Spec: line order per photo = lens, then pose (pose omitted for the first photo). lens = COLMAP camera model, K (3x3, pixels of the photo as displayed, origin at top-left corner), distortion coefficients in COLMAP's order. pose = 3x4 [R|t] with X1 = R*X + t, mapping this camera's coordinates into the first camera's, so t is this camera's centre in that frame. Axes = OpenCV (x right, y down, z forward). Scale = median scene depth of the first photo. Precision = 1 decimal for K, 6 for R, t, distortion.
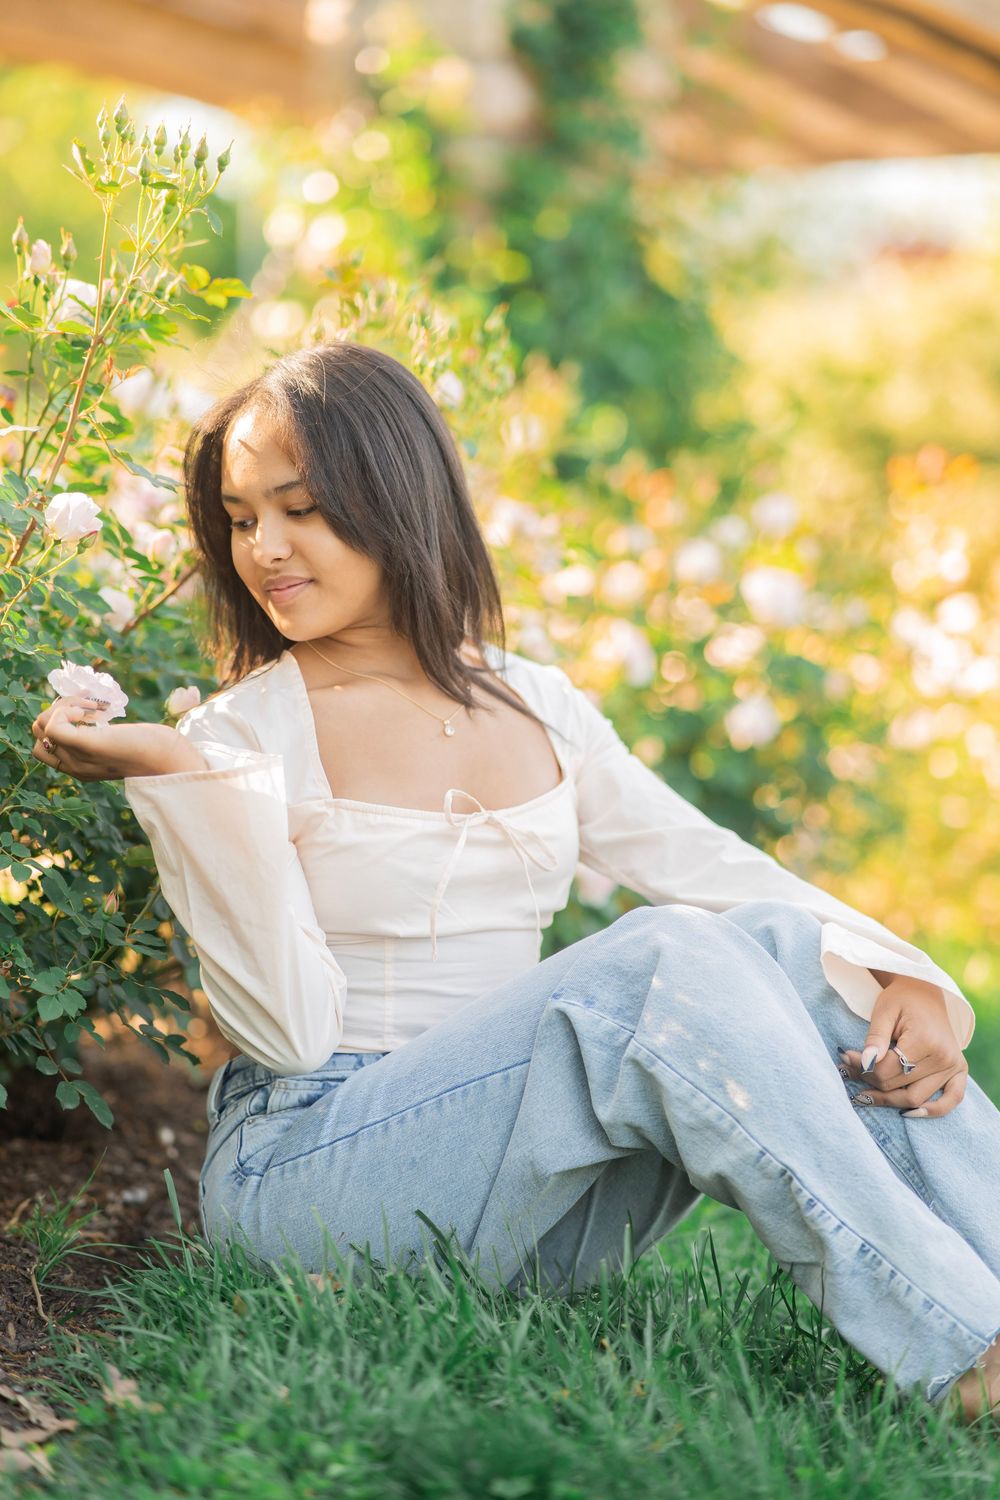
lens RADIAL K [[3460.4, 0, 500.0], [0, 3460.4, 750.0], [0, 0, 1]] dist [-0.000697, -0.334418]
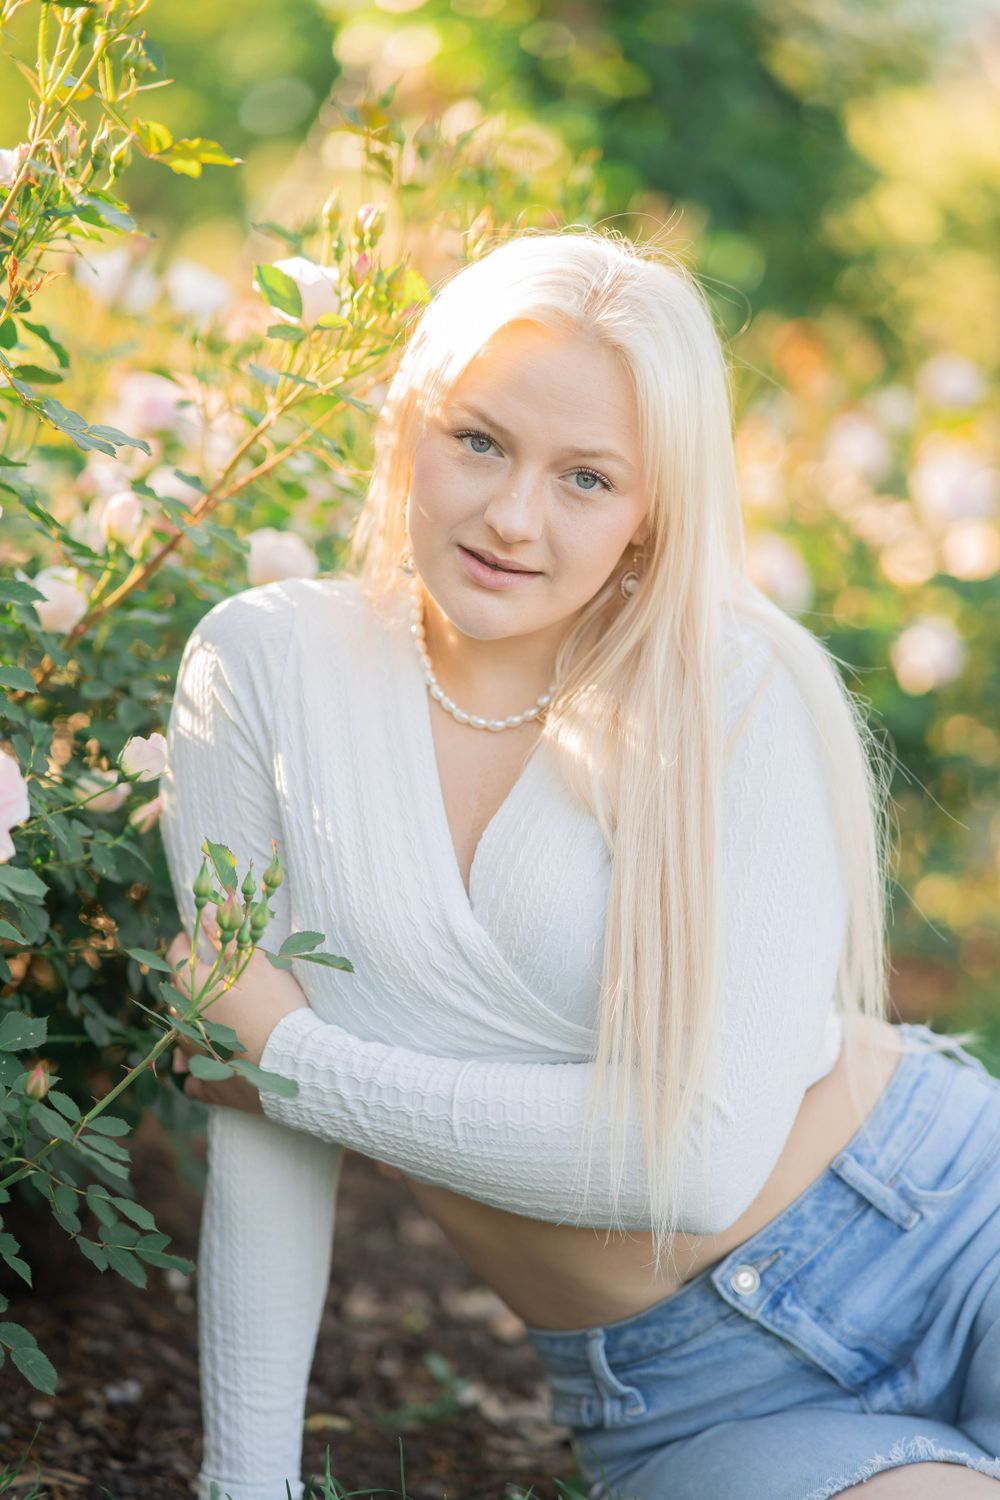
lens RADIAL K [[3460.4, 0, 500.0], [0, 3460.4, 750.0], [0, 0, 1]] dist [-0.000697, -0.334418]
pose [[0.999227, -0.017555, -0.035172, 0.002238], [0.019563, 0.998150, 0.057571, -0.046816], [0.034096, -0.058214, 0.997722, 0.273689]]
